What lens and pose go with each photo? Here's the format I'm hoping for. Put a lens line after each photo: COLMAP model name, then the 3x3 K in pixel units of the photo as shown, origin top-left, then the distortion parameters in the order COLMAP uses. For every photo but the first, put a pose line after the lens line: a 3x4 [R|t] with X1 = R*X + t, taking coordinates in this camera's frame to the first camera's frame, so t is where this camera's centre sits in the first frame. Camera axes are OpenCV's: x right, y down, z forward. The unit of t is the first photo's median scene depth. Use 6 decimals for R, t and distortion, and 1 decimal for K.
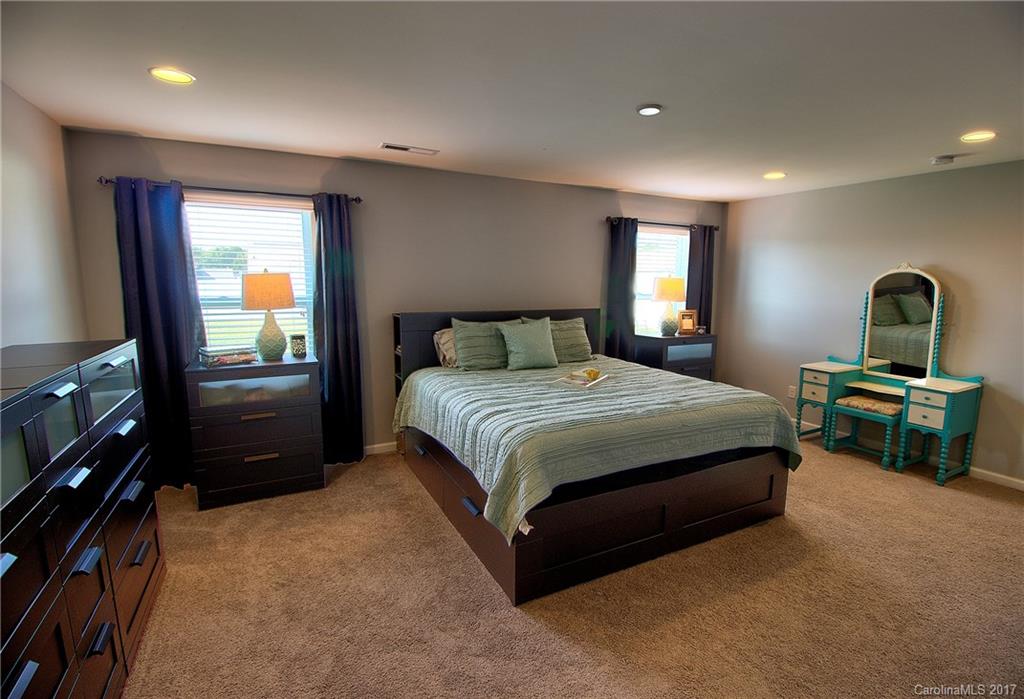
lens RADIAL K [[476.8, 0, 512.7], [0, 476.8, 355.6], [0, 0, 1]] dist [-0.012380, -0.000406]
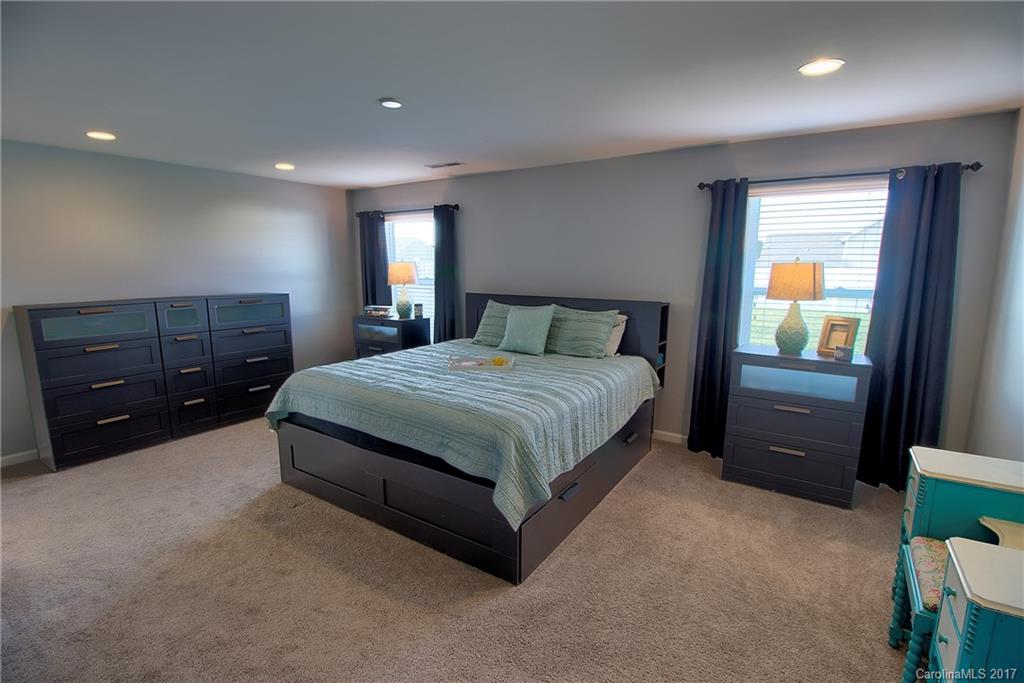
lens RADIAL K [[479.5, 0, 511.3], [0, 479.5, 339.4], [0, 0, 1]] dist [-0.011094, -0.000206]
pose [[0.484146, 0.130413, -0.865214, 0.723022], [-0.141280, 0.987507, 0.069791, -0.056257], [0.863506, 0.088448, 0.496522, 0.374772]]
